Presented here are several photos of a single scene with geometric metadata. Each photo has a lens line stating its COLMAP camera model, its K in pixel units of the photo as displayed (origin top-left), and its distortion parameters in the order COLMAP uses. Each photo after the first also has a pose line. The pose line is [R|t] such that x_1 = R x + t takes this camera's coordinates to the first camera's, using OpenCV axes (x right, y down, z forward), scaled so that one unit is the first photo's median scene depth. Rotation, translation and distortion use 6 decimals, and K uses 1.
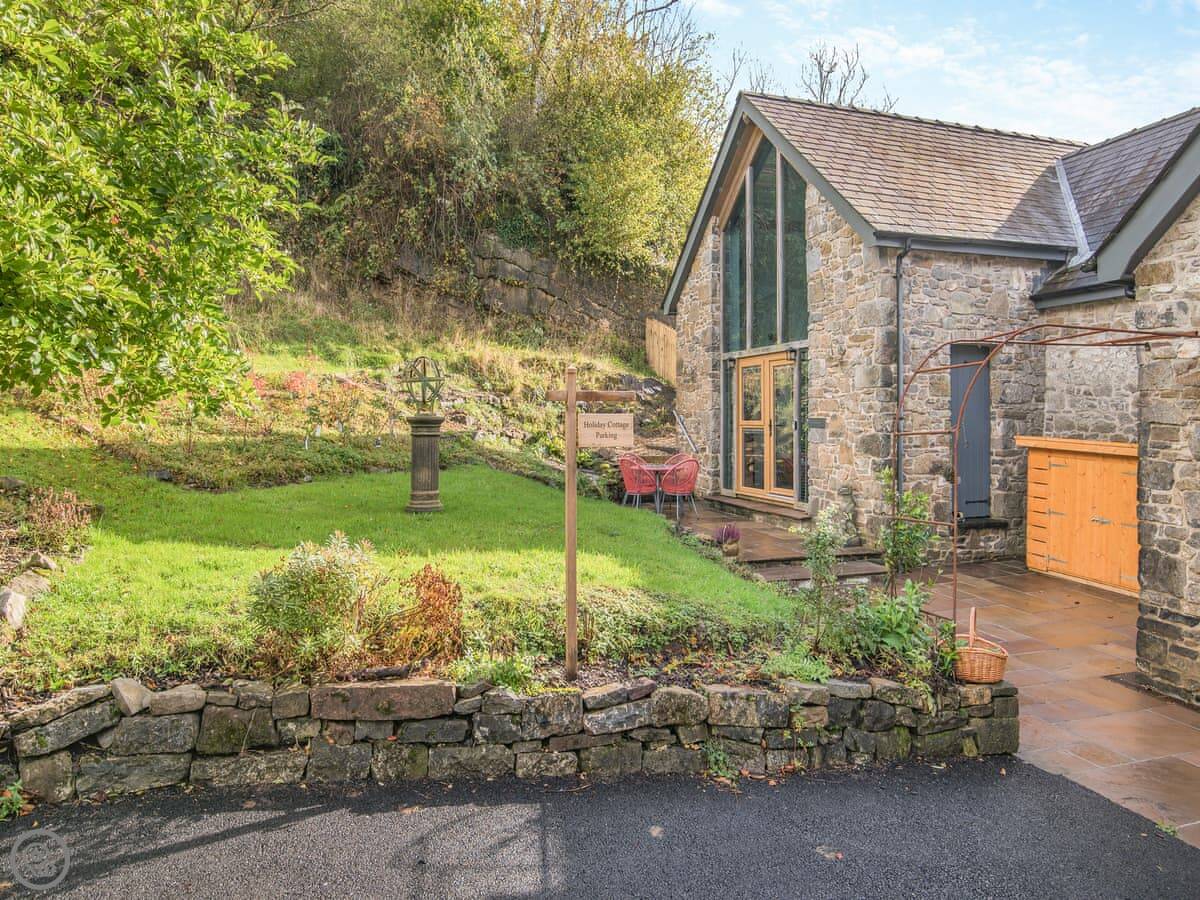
lens RADIAL K [[769.3, 0, 601.9], [0, 769.3, 418.1], [0, 0, 1]] dist [0.001419, 0.000026]
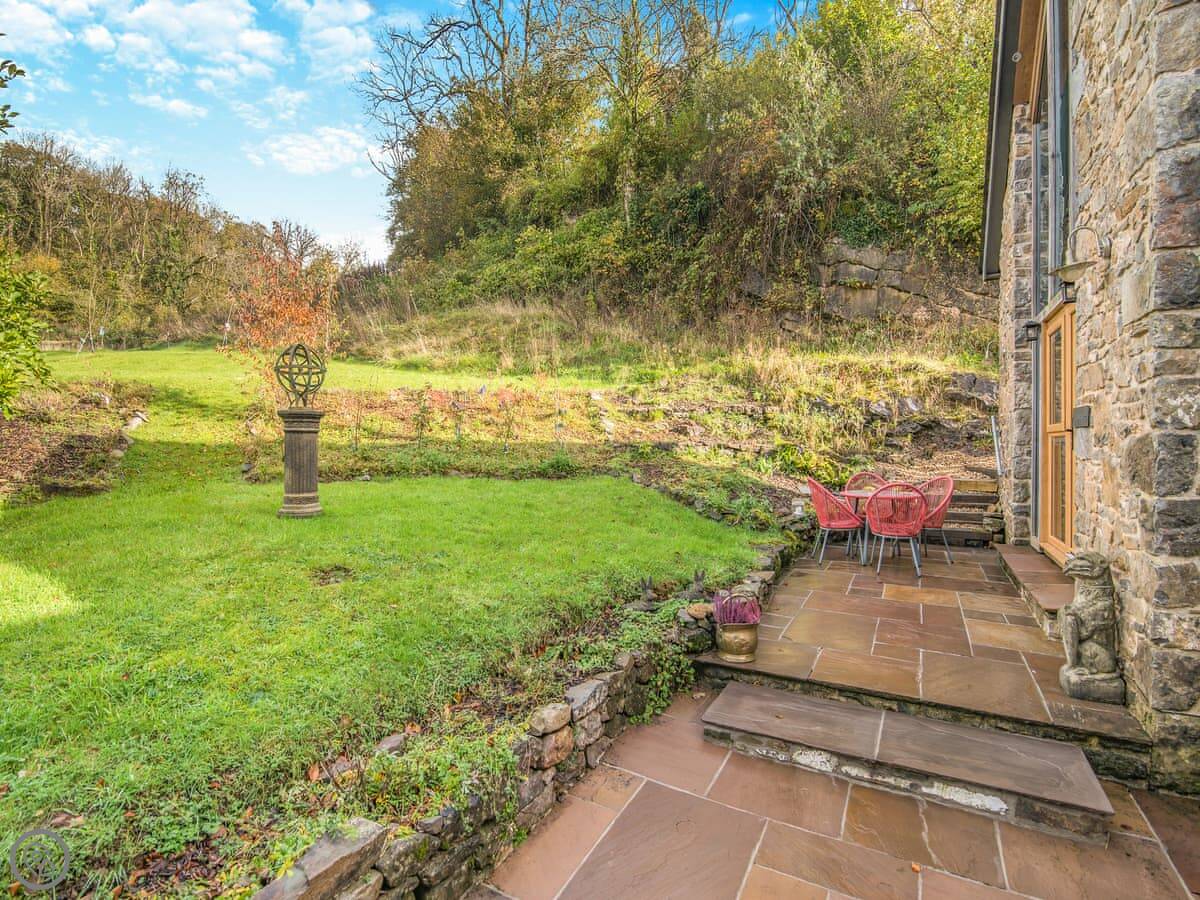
lens RADIAL K [[595.4, 0, 599.4], [0, 595.4, 444.0], [0, 0, 1]] dist [-0.000773, -0.000078]
pose [[0.679172, 0.003671, -0.733970, 0.276060], [-0.004941, 0.999988, 0.000428, 0.018971], [0.733963, 0.003336, 0.679182, 0.418631]]
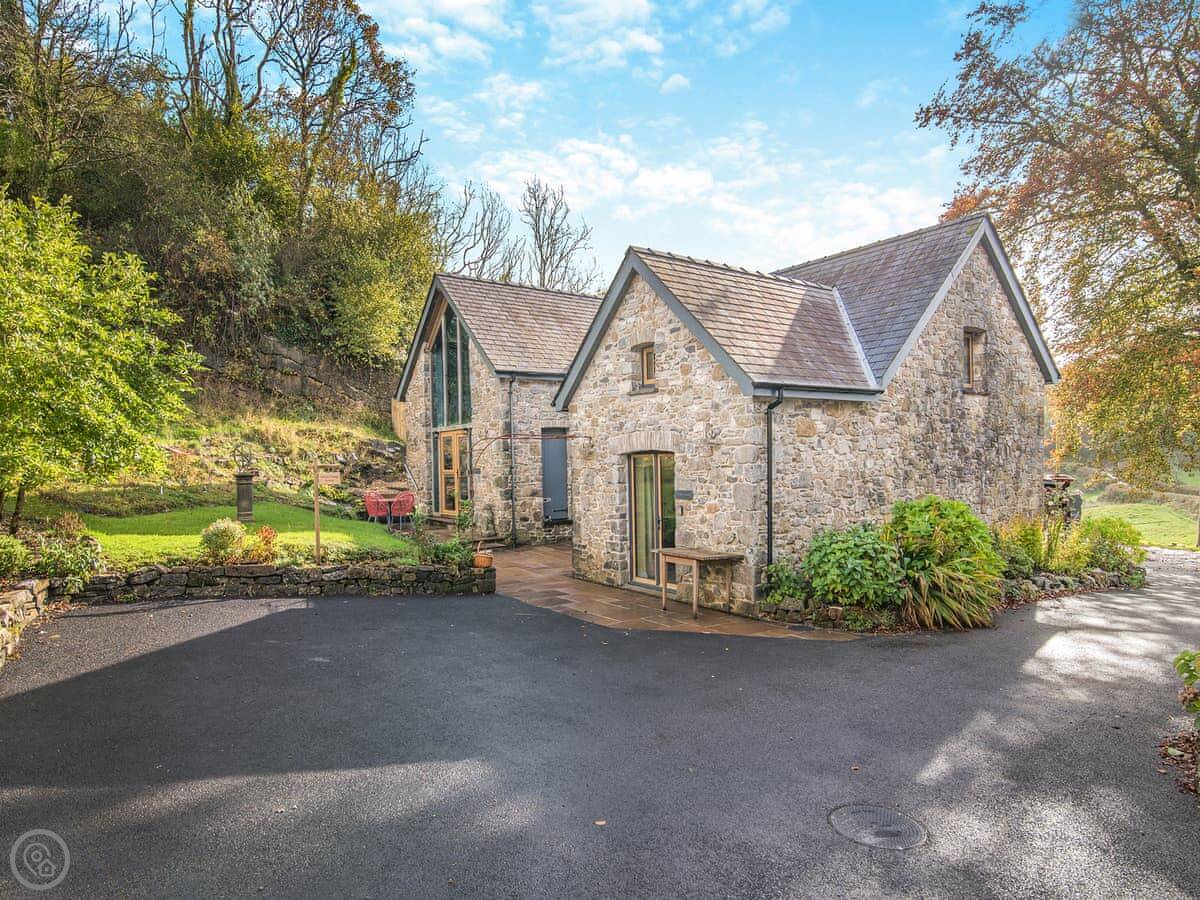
lens RADIAL K [[696.1, 0, 597.2], [0, 696.1, 475.2], [0, 0, 1]] dist [-0.006288, -0.000932]
pose [[0.955067, -0.025847, 0.295261, 0.055107], [0.020807, 0.999579, 0.020198, -0.008115], [-0.295659, -0.013147, 0.955203, -0.499080]]
